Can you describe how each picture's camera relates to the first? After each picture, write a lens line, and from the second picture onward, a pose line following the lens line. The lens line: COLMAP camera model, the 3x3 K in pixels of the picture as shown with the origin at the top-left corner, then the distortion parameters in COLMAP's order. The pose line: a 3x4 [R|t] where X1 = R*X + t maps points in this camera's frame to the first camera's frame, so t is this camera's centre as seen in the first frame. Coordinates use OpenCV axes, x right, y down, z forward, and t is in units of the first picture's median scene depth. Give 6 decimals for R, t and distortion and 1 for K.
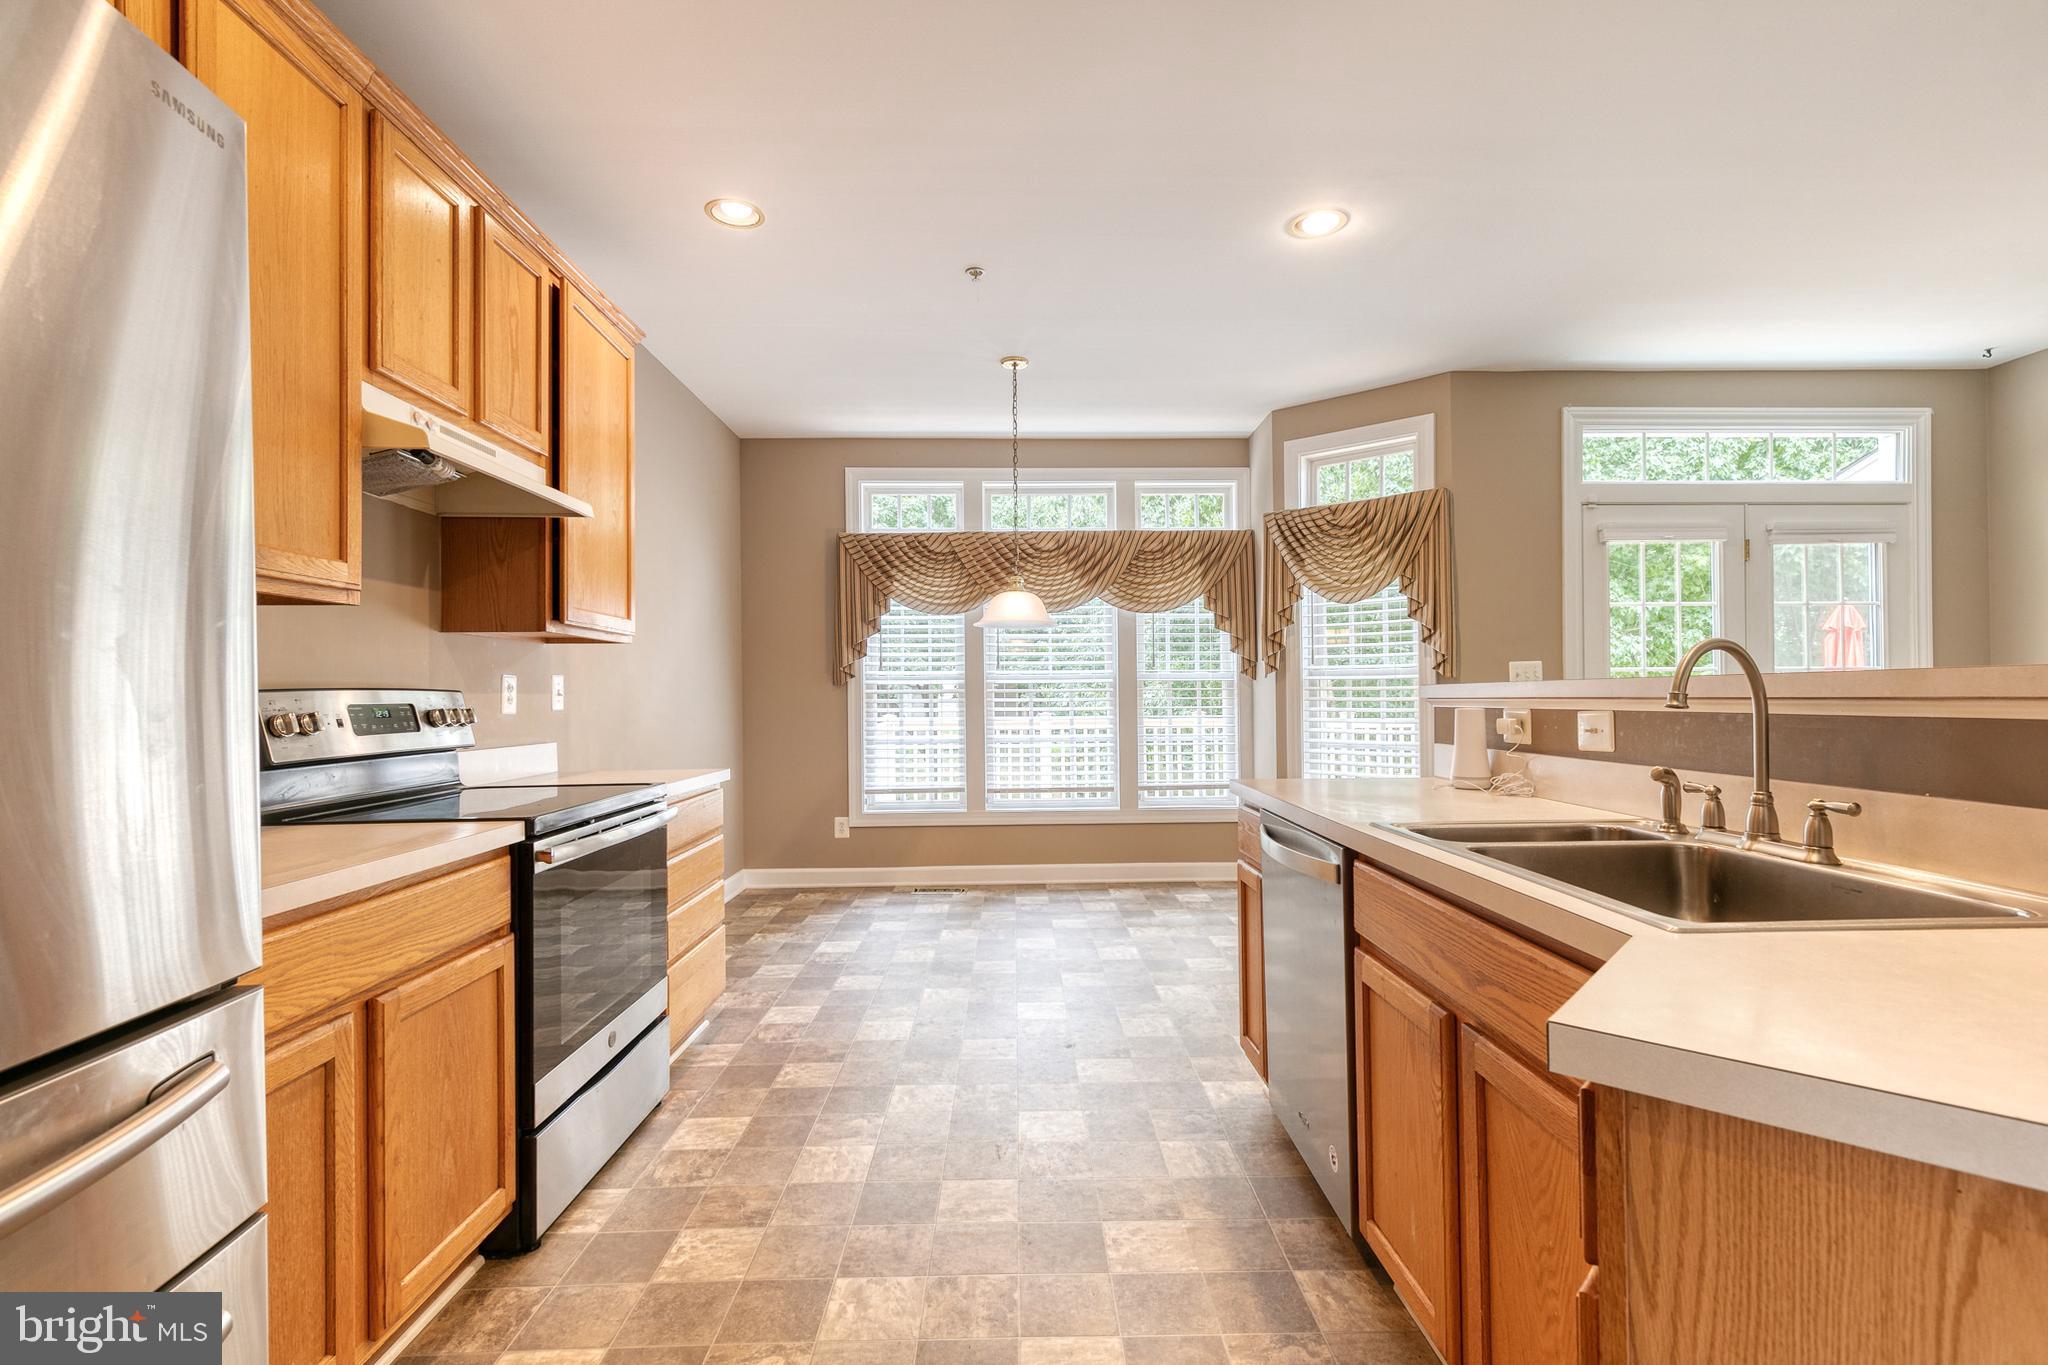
lens RADIAL K [[943.3, 0, 1035.9], [0, 943.3, 688.4], [0, 0, 1]] dist [0.006227, -0.000660]
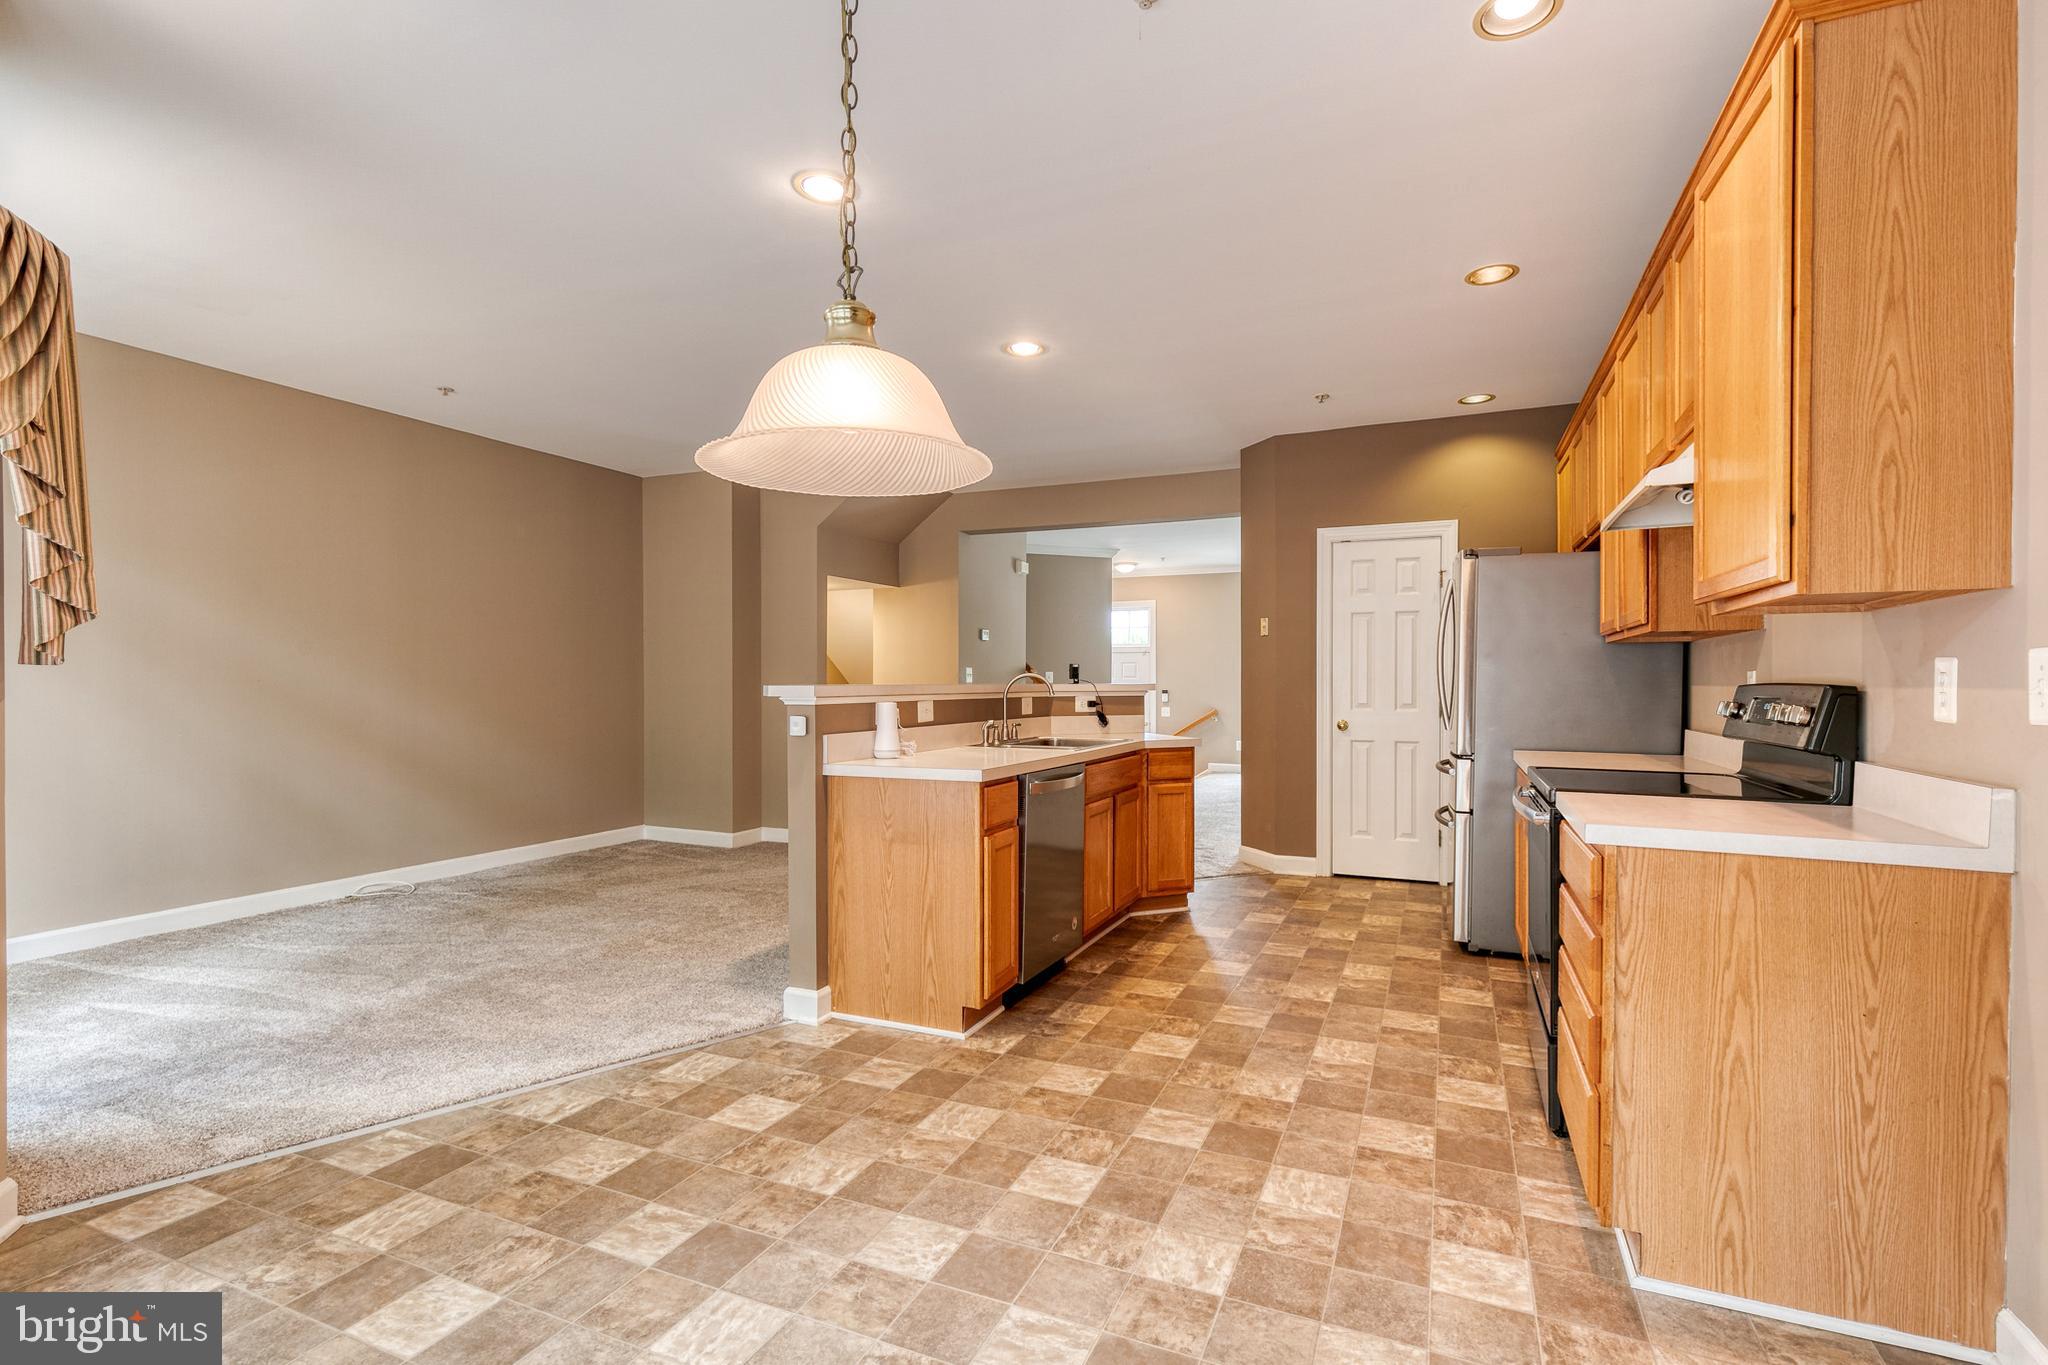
lens RADIAL K [[925.8, 0, 1045.8], [0, 925.8, 688.3], [0, 0, 1]] dist [0.003901, 0.000573]
pose [[-0.908743, 0.006587, 0.417305, -0.191699], [0.004970, 0.999975, -0.004961, 0.003777], [-0.417327, -0.002434, -0.908753, 1.191600]]
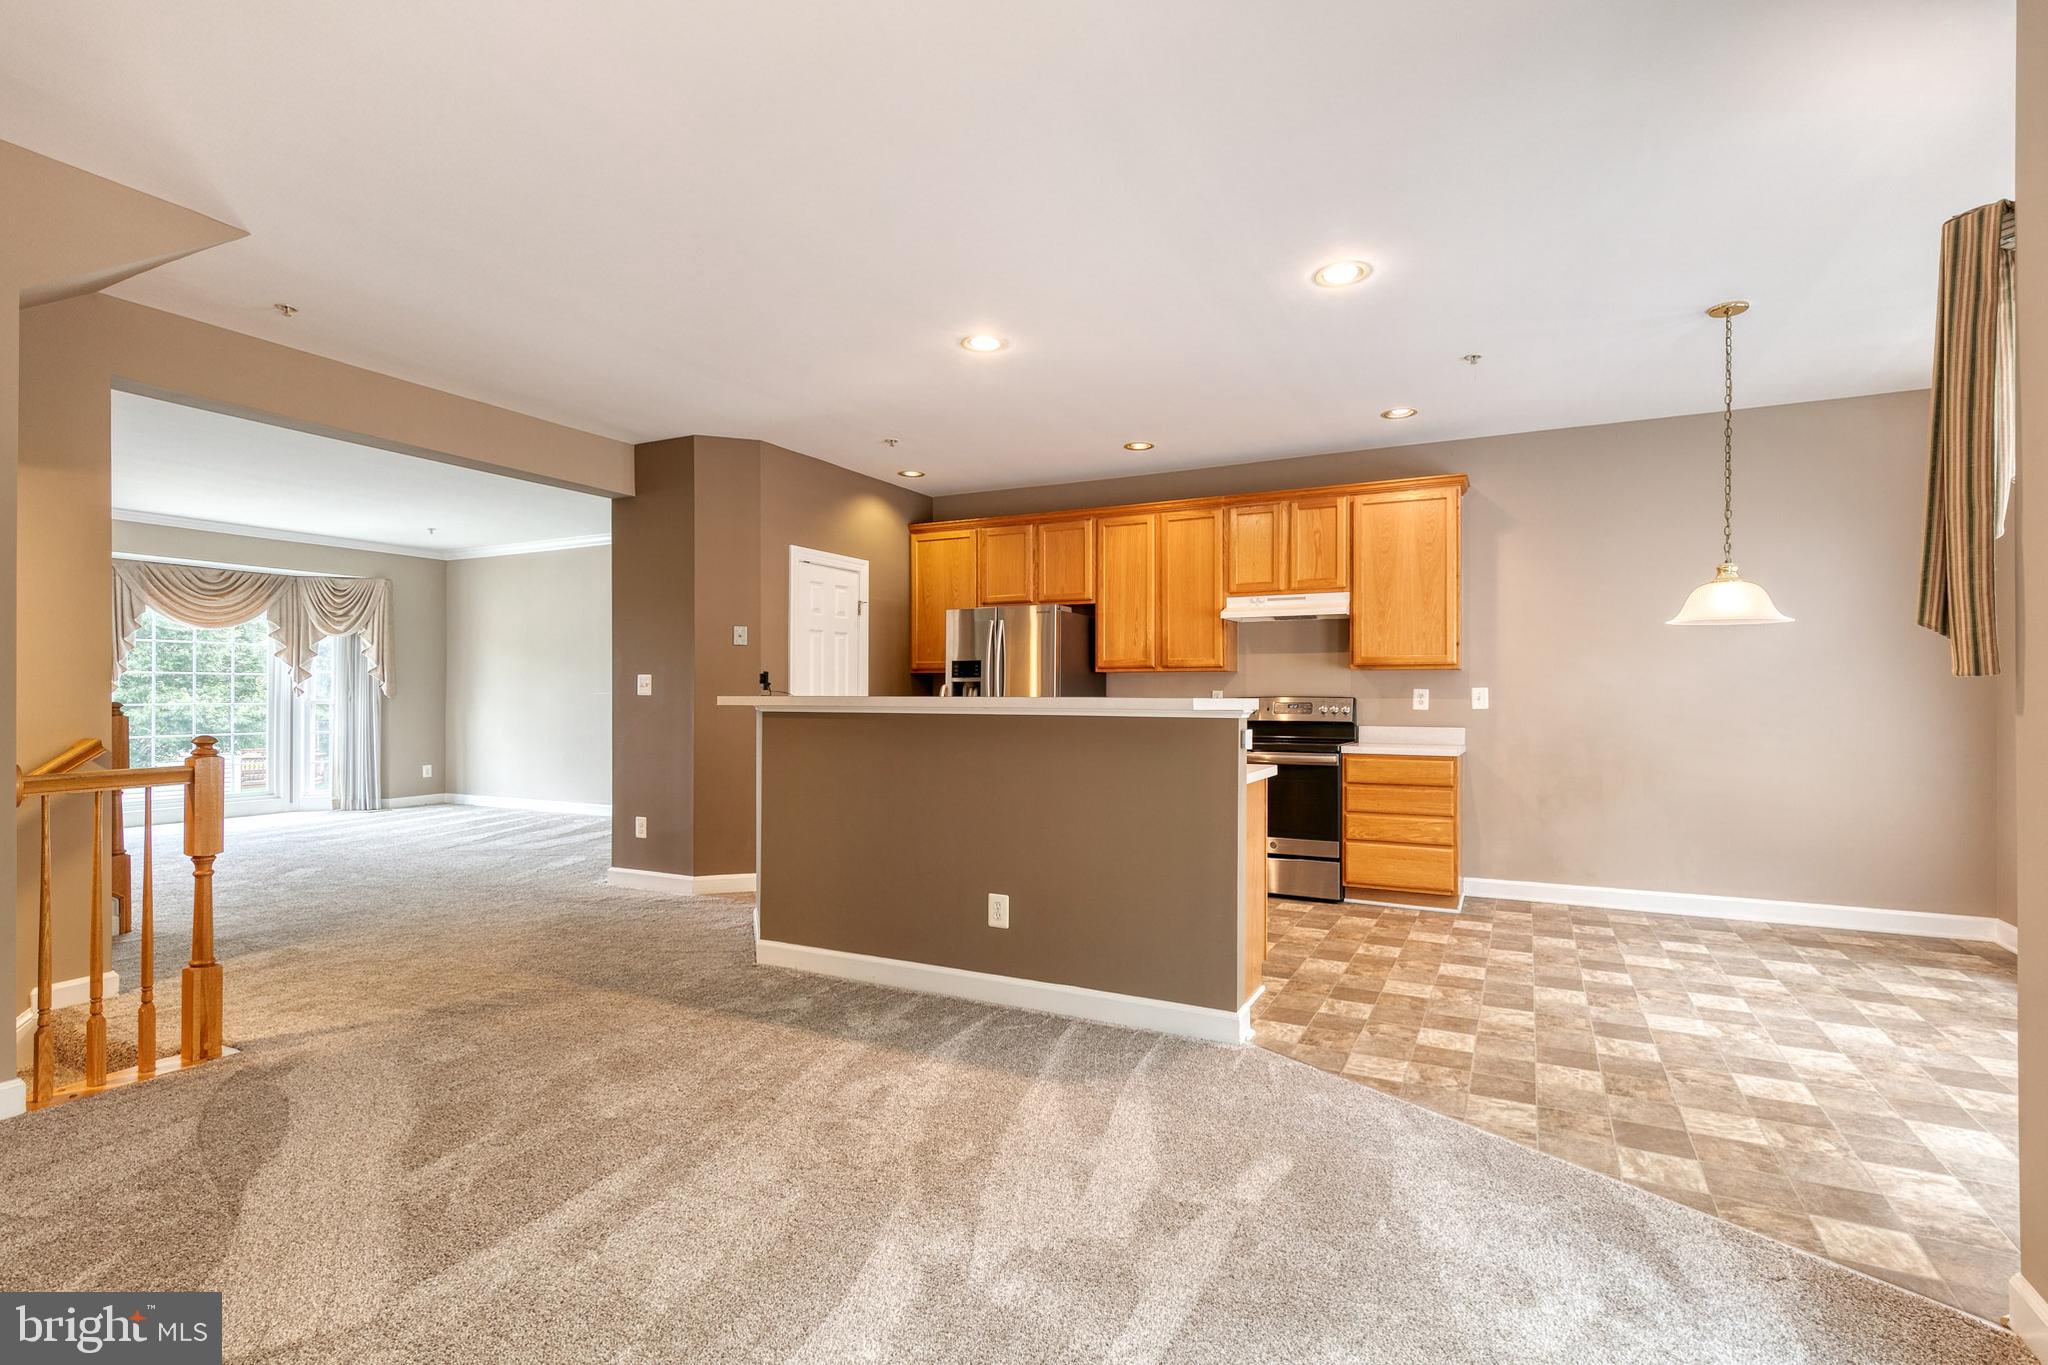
lens RADIAL K [[943.3, 0, 1035.9], [0, 943.3, 688.4], [0, 0, 1]] dist [0.006227, -0.000660]
pose [[-0.484724, -0.000136, -0.874667, 0.976268], [0.006782, 0.999969, -0.003915, -0.008654], [0.874641, -0.007830, -0.484708, 0.833012]]
